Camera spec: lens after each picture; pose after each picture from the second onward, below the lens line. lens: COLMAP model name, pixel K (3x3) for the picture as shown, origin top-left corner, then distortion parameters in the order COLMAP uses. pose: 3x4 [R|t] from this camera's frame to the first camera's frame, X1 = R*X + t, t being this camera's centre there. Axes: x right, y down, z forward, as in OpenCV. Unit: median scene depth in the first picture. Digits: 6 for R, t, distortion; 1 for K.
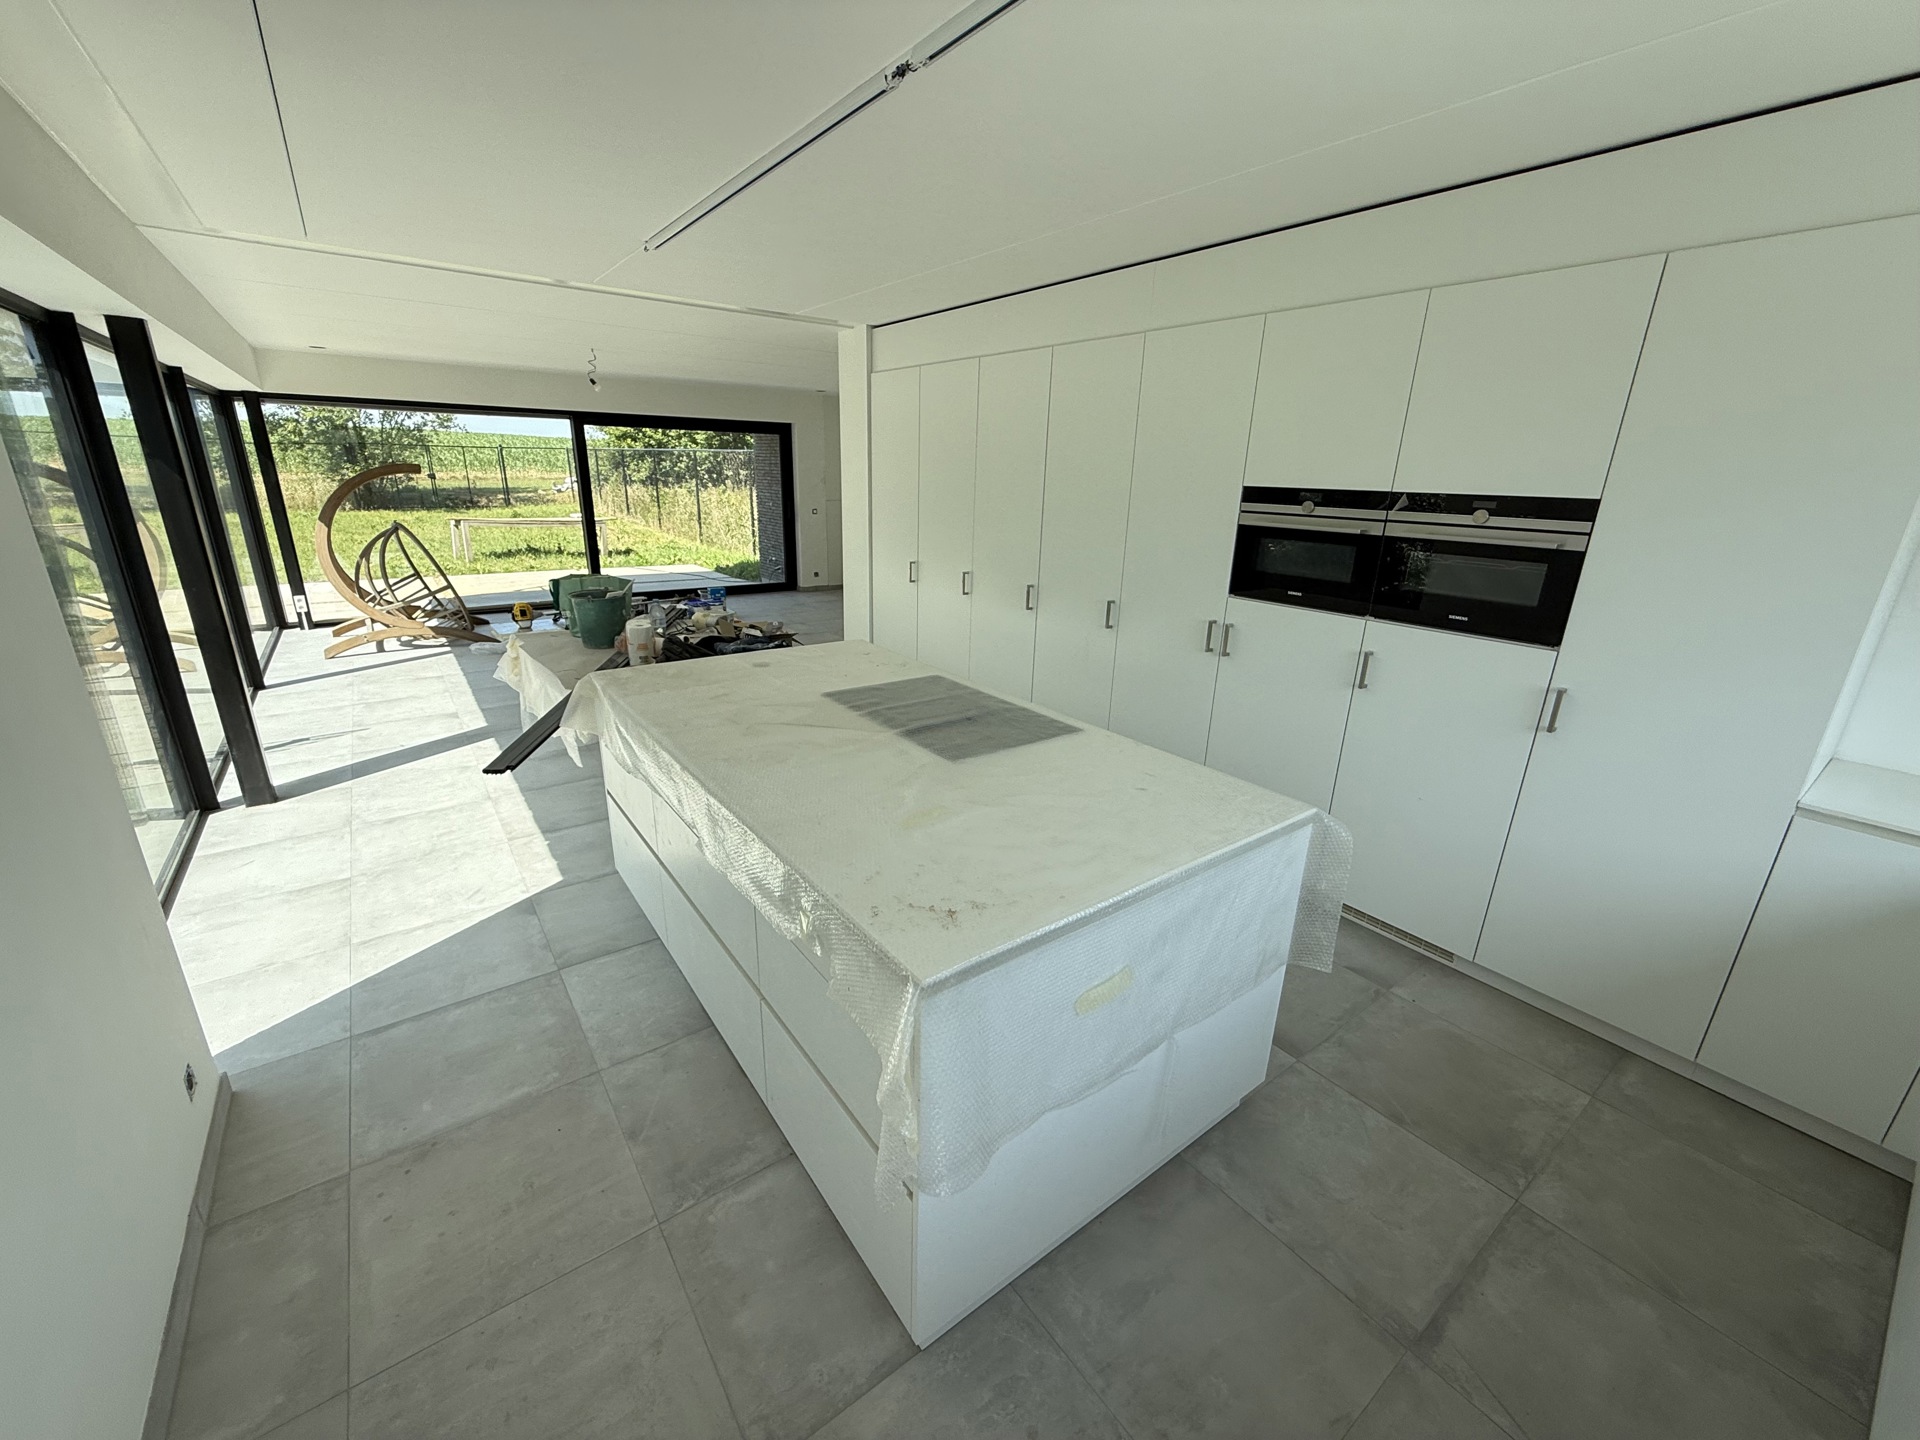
lens RADIAL K [[763.1, 0, 961.3], [0, 763.1, 721.6], [0, 0, 1]] dist [-0.001691, -0.000399]
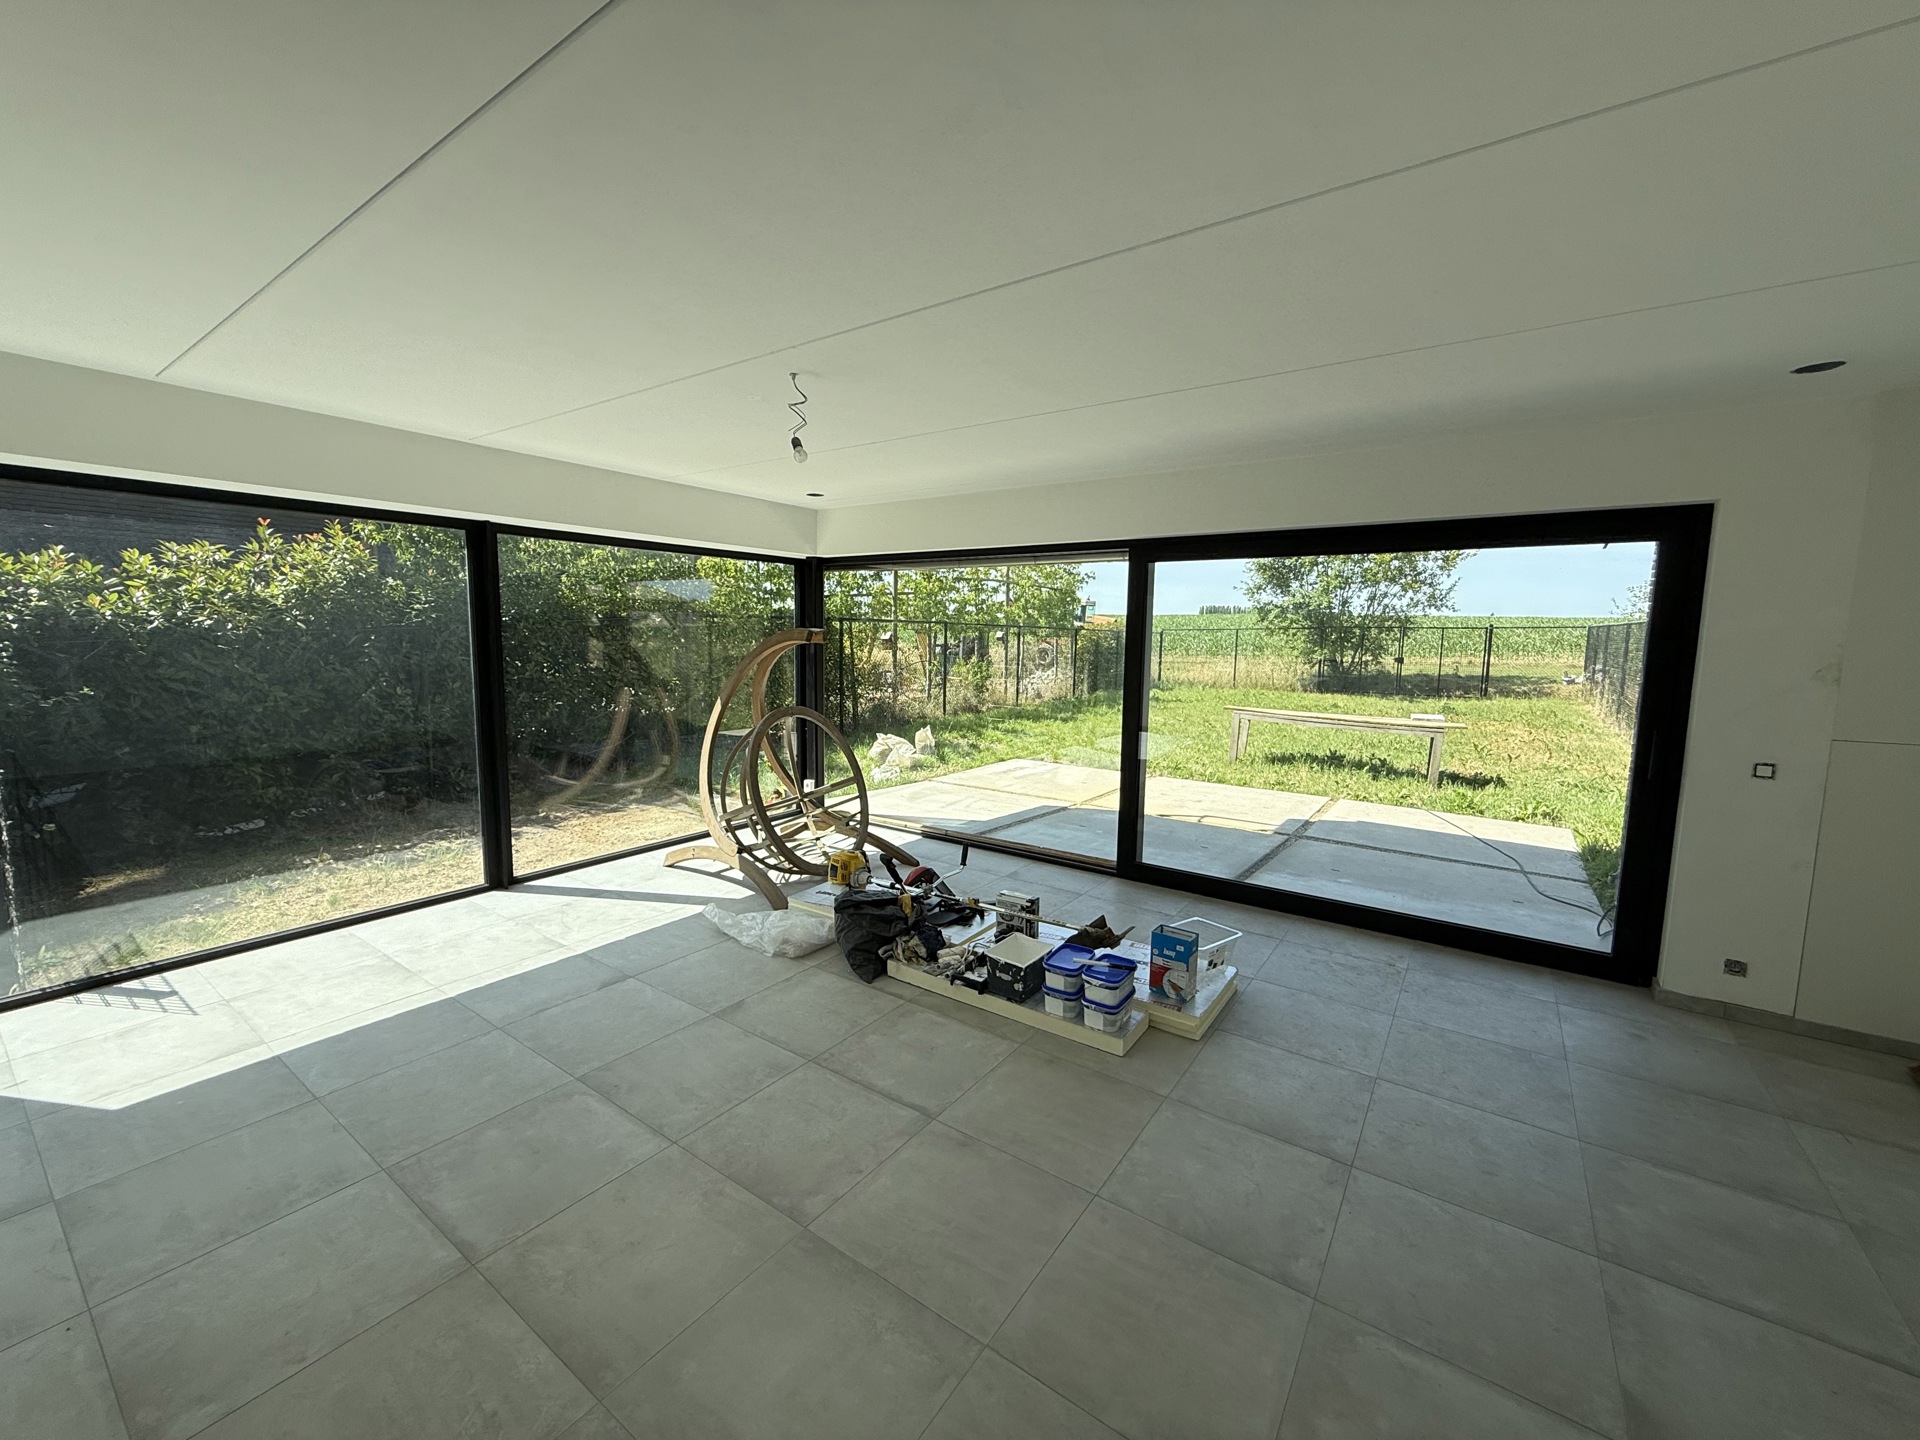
lens RADIAL K [[763.1, 0, 958.7], [0, 763.1, 720.9], [0, 0, 1]] dist [-0.001691, -0.000399]
pose [[0.301300, 0.086412, -0.949606, -0.003099], [-0.306834, 0.951702, -0.010752, -0.191456], [0.902813, 0.294611, 0.313262, 0.606383]]
